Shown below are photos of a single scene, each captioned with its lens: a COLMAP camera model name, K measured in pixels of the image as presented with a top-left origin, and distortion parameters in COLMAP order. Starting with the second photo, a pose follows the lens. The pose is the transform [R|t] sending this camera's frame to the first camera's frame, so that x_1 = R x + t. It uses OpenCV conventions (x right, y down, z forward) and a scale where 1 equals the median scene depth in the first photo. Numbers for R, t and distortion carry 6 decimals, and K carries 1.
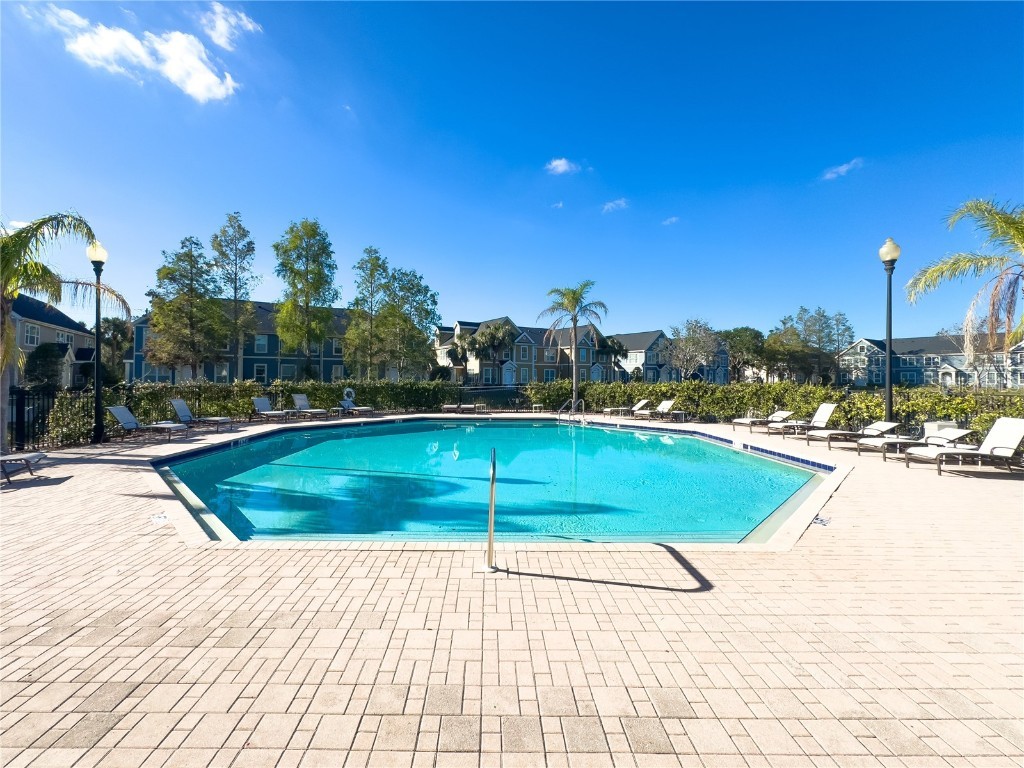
lens RADIAL K [[421.7, 0, 486.2], [0, 421.7, 365.7], [0, 0, 1]] dist [-0.002658, -0.000218]
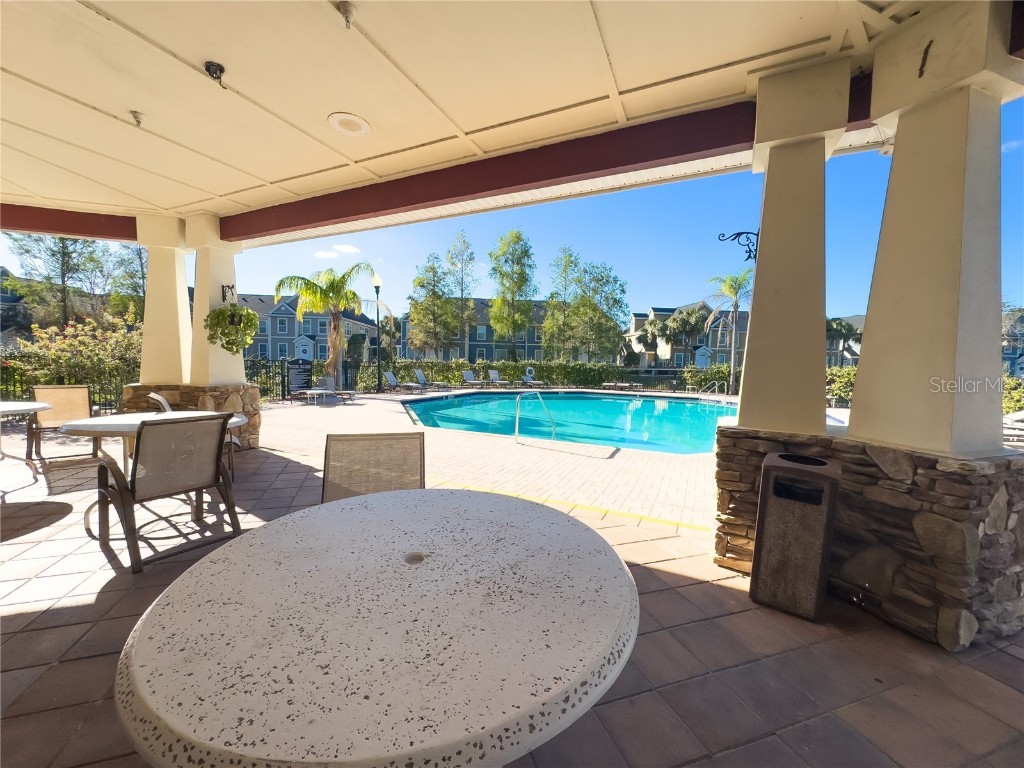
lens RADIAL K [[407.0, 0, 512.0], [0, 407.0, 384.0], [0, 0, 1]] dist [-0.002603, 0.000014]
pose [[0.904028, 0.040167, -0.425582, 0.085824], [-0.006074, 0.996682, 0.081166, 0.002615], [0.427430, -0.070791, 0.901272, -0.083225]]
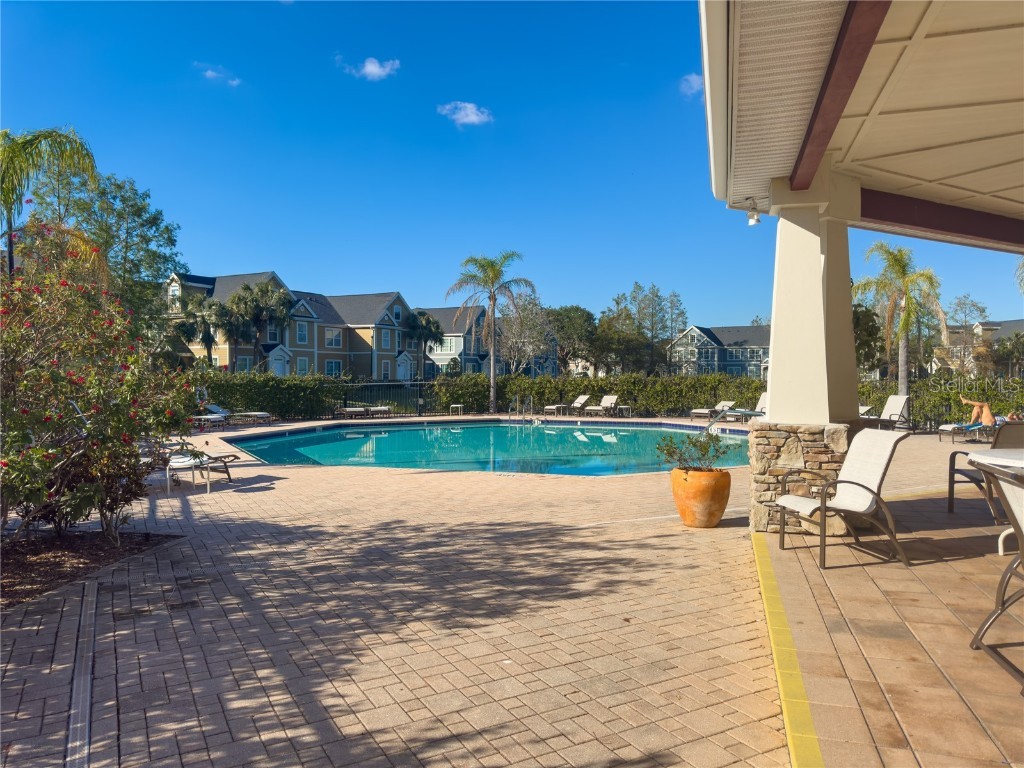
lens RADIAL K [[715.3, 0, 512.0], [0, 715.3, 384.0], [0, 0, 1]] dist [0.087296, -0.113755]
pose [[0.868942, -0.007910, 0.494850, -0.254599], [-0.012625, 0.999193, 0.038140, 0.000578], [-0.494752, -0.039390, 0.868141, -0.119321]]
